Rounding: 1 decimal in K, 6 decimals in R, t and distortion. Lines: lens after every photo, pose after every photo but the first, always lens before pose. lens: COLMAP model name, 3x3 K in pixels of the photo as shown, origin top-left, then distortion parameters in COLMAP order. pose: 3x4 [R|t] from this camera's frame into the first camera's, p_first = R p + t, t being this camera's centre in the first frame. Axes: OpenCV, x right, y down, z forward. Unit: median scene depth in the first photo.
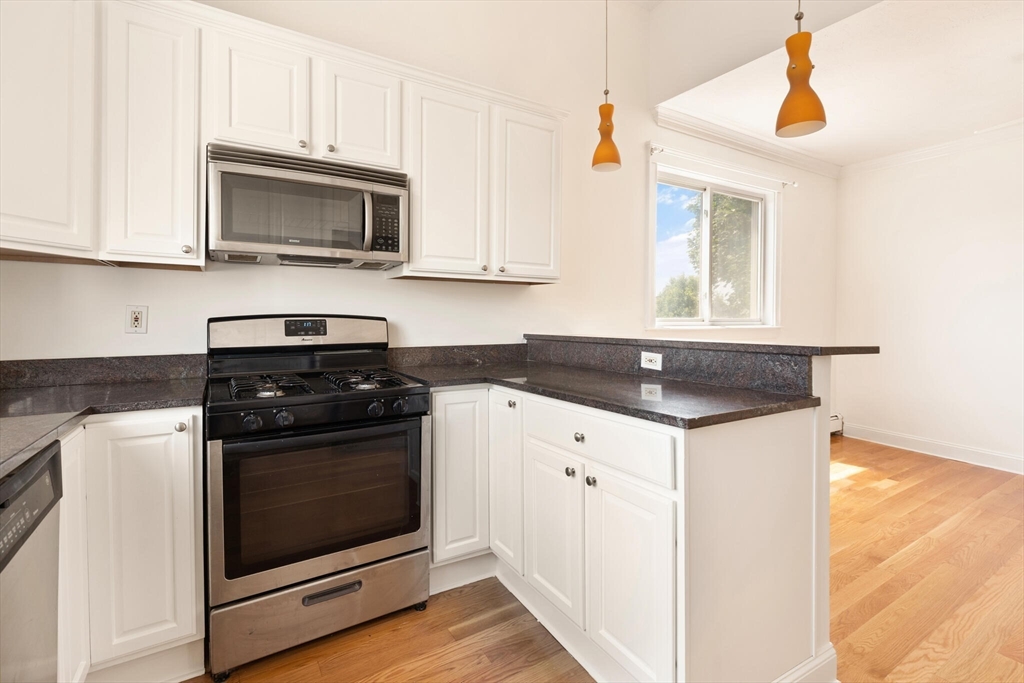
lens RADIAL K [[475.8, 0, 538.5], [0, 475.8, 319.4], [0, 0, 1]] dist [-0.002391, -0.000515]
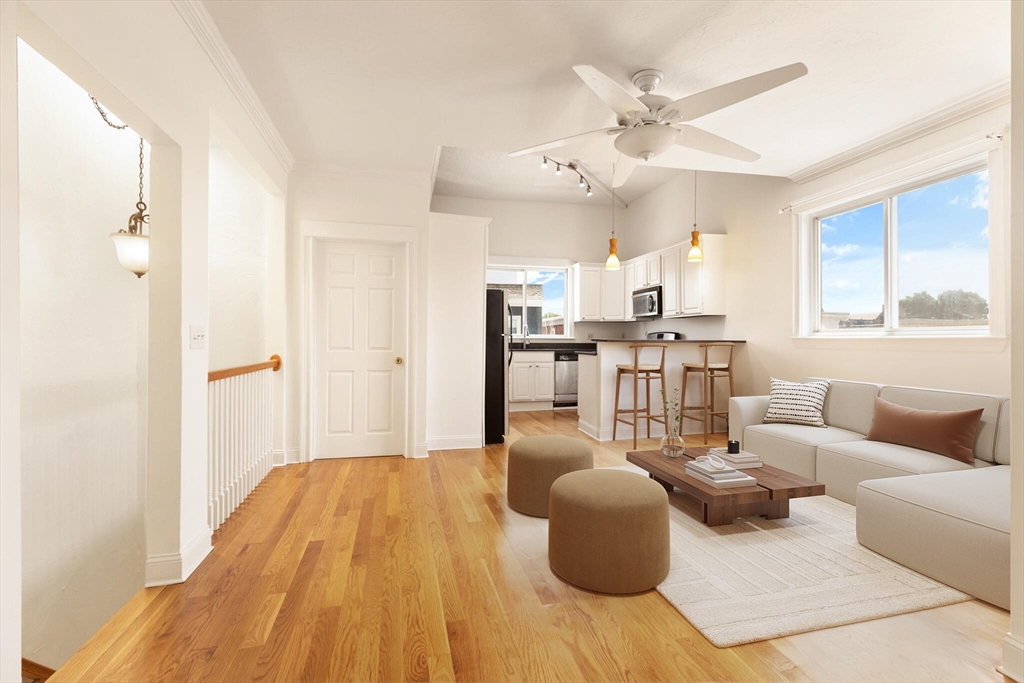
lens RADIAL K [[464.1, 0, 515.3], [0, 464.1, 335.3], [0, 0, 1]] dist [0.000167, -0.000013]
pose [[-0.337610, -0.008040, -0.941252, 3.041213], [-0.000991, 0.999966, -0.008187, 0.042141], [0.941286, -0.001831, -0.337606, 1.217759]]
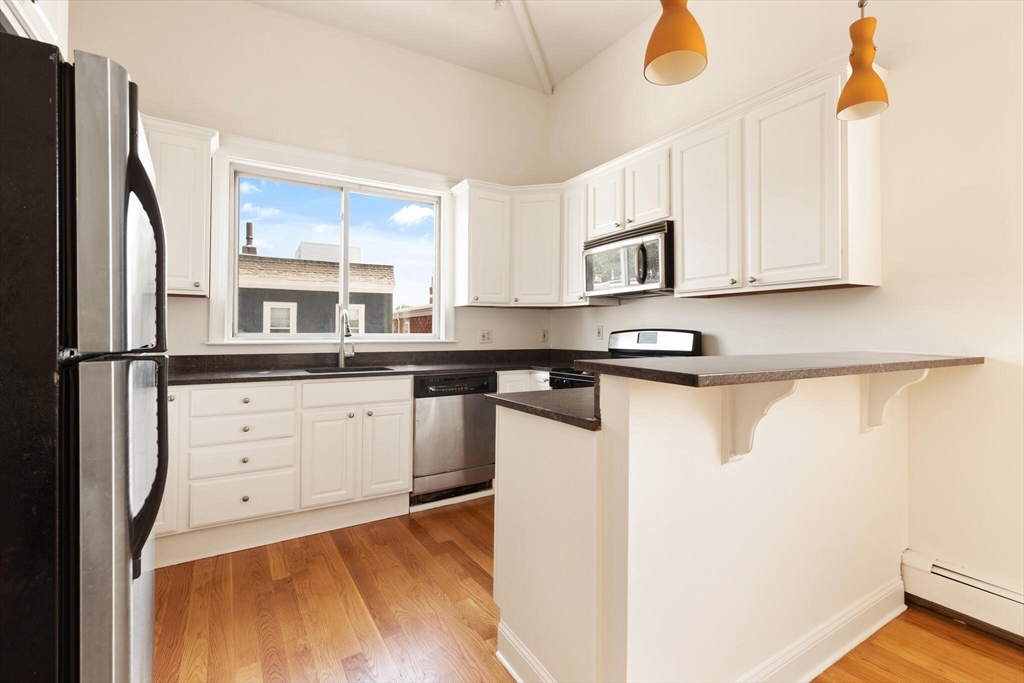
lens RADIAL K [[464.1, 0, 515.3], [0, 464.1, 335.3], [0, 0, 1]] dist [0.000167, -0.000013]
pose [[-0.034030, 0.000954, -0.999420, 1.068150], [-0.004011, 0.999991, 0.001091, 0.009219], [0.999413, 0.004045, -0.034026, 0.676405]]
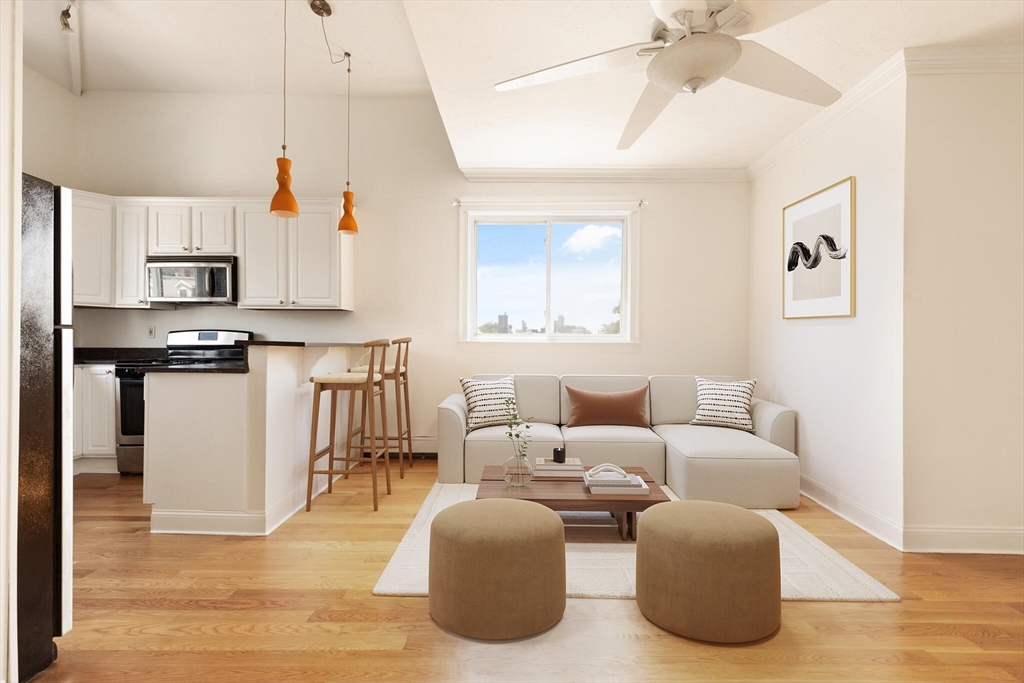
lens RADIAL K [[456.4, 0, 516.0], [0, 456.4, 347.4], [0, 0, 1]] dist [0.000891, 0.000037]
pose [[0.835912, 0.005195, -0.548839, 1.795485], [-0.005437, 0.999985, 0.001185, 0.058887], [0.548836, 0.001994, 0.835927, 0.099884]]
